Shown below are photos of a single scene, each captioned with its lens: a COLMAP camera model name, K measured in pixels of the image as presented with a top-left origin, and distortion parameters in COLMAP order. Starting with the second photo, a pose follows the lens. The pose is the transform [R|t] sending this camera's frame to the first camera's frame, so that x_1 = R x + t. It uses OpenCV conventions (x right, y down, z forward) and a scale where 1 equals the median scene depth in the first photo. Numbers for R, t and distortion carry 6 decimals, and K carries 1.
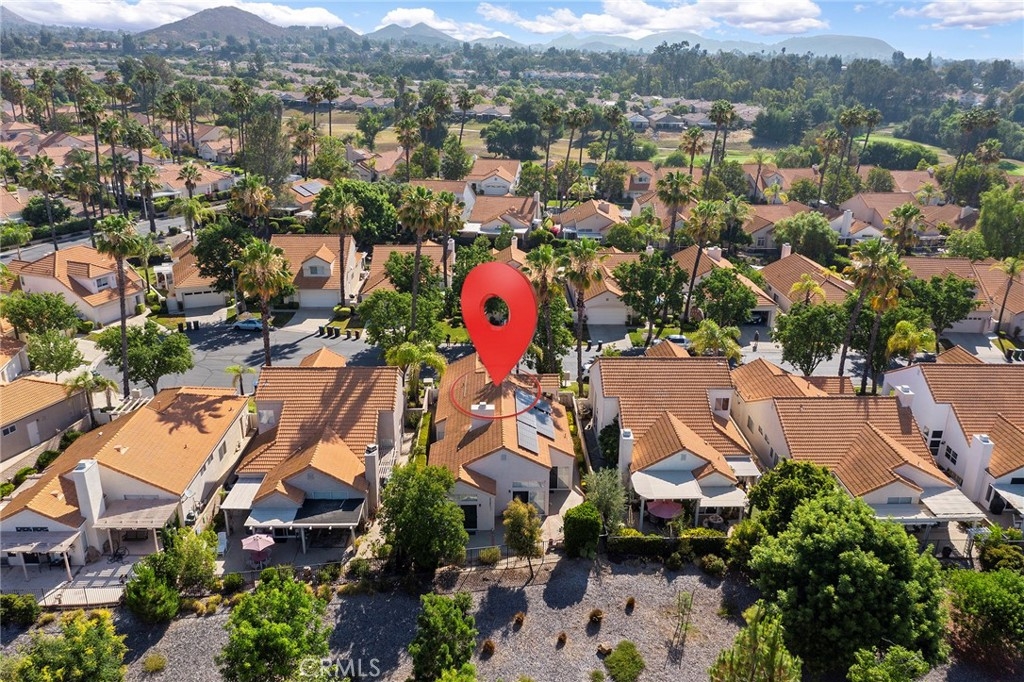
lens RADIAL K [[809.9, 0, 512.0], [0, 809.9, 341.0], [0, 0, 1]] dist [-0.010108, -0.002555]
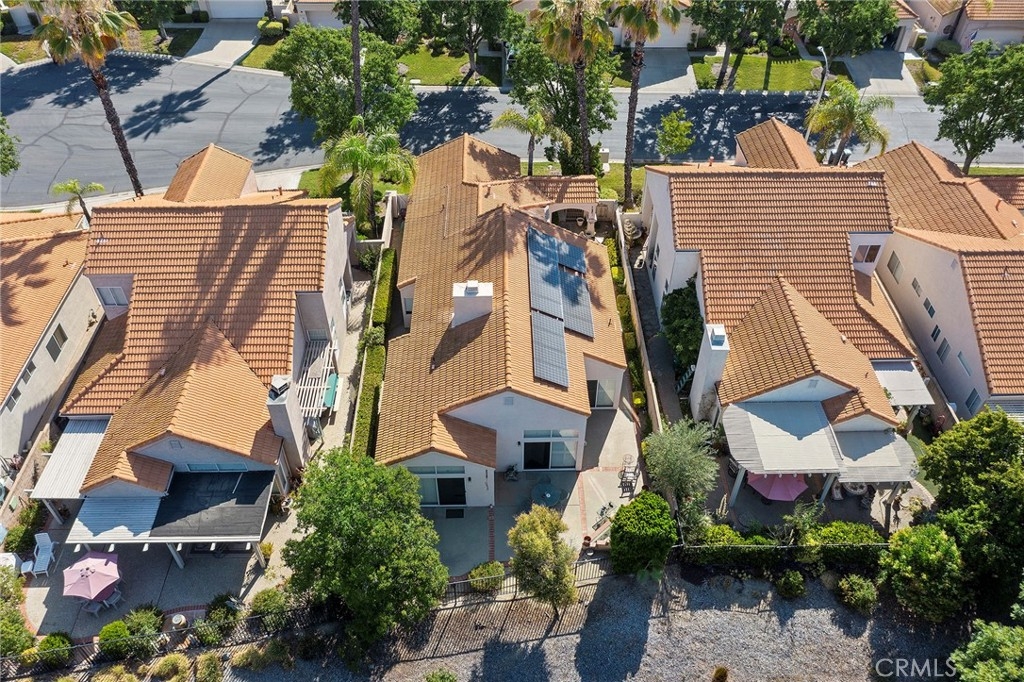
lens RADIAL K [[809.9, 0, 512.0], [0, 809.9, 341.0], [0, 0, 1]] dist [-0.010108, -0.002555]
pose [[0.999968, 0.000797, -0.007979, -0.003161], [0.002552, 0.911712, 0.410823, -0.124255], [0.007601, -0.410830, 0.911680, 0.456603]]
